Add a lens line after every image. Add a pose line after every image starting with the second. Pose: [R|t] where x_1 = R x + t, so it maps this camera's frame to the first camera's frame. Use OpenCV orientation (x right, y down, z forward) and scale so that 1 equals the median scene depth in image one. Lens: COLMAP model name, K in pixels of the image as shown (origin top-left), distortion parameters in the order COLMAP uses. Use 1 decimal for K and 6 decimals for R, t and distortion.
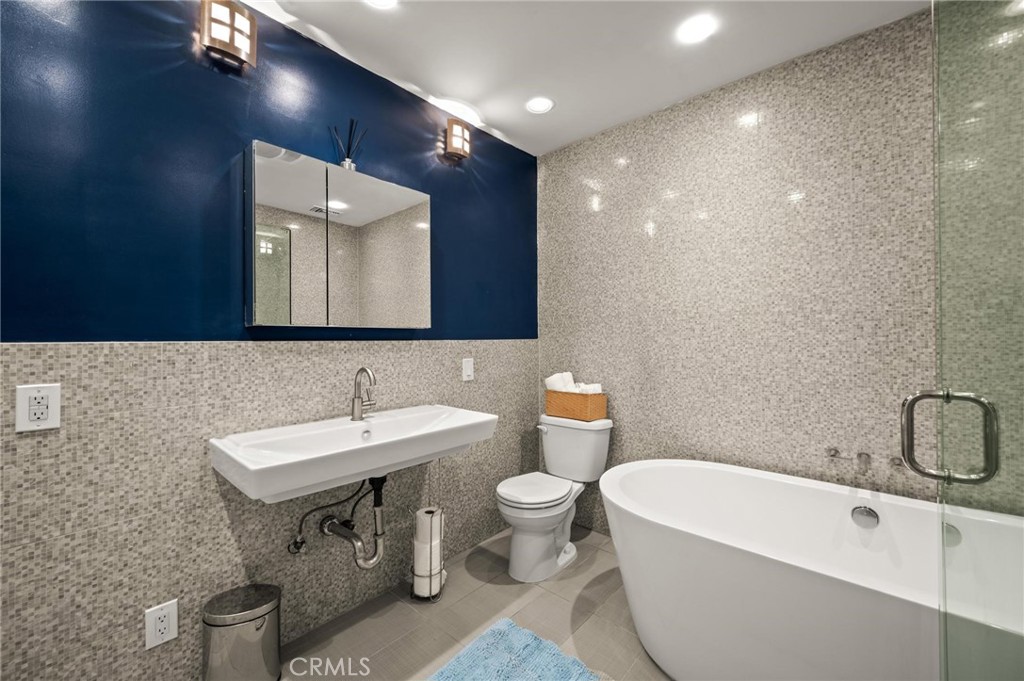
lens RADIAL K [[406.9, 0, 511.3], [0, 406.9, 336.1], [0, 0, 1]] dist [0.001177, -0.000163]
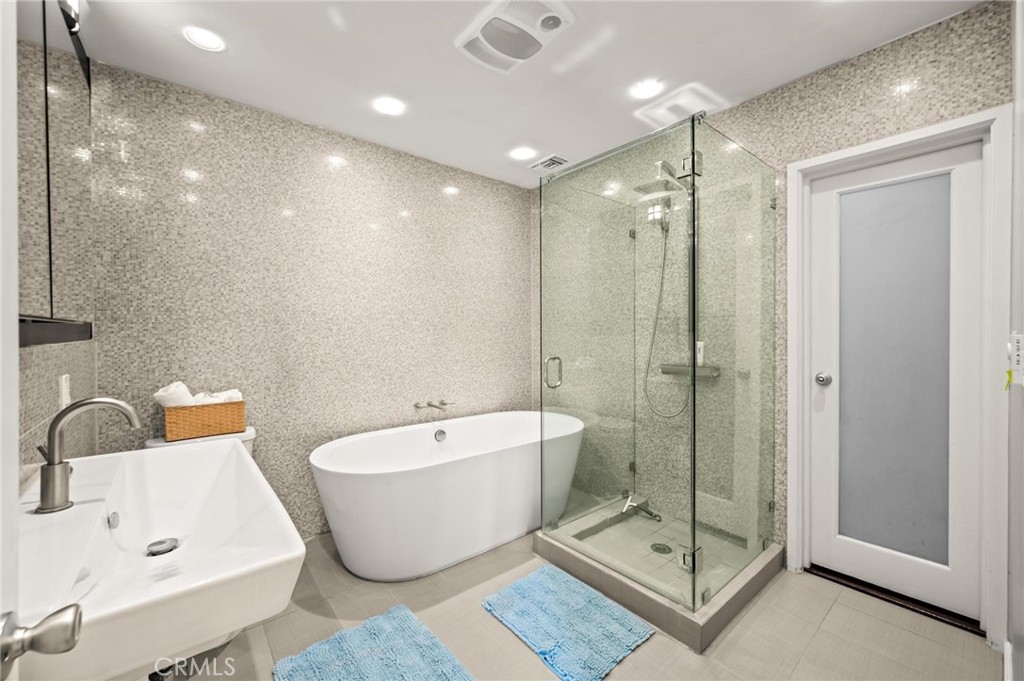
lens RADIAL K [[406.9, 0, 511.3], [0, 406.9, 336.1], [0, 0, 1]] dist [0.001177, -0.000163]
pose [[0.151098, -0.006061, 0.988500, -0.639981], [-0.001904, 0.999978, 0.006422, -0.005168], [-0.988517, -0.002853, 0.151083, 0.313643]]
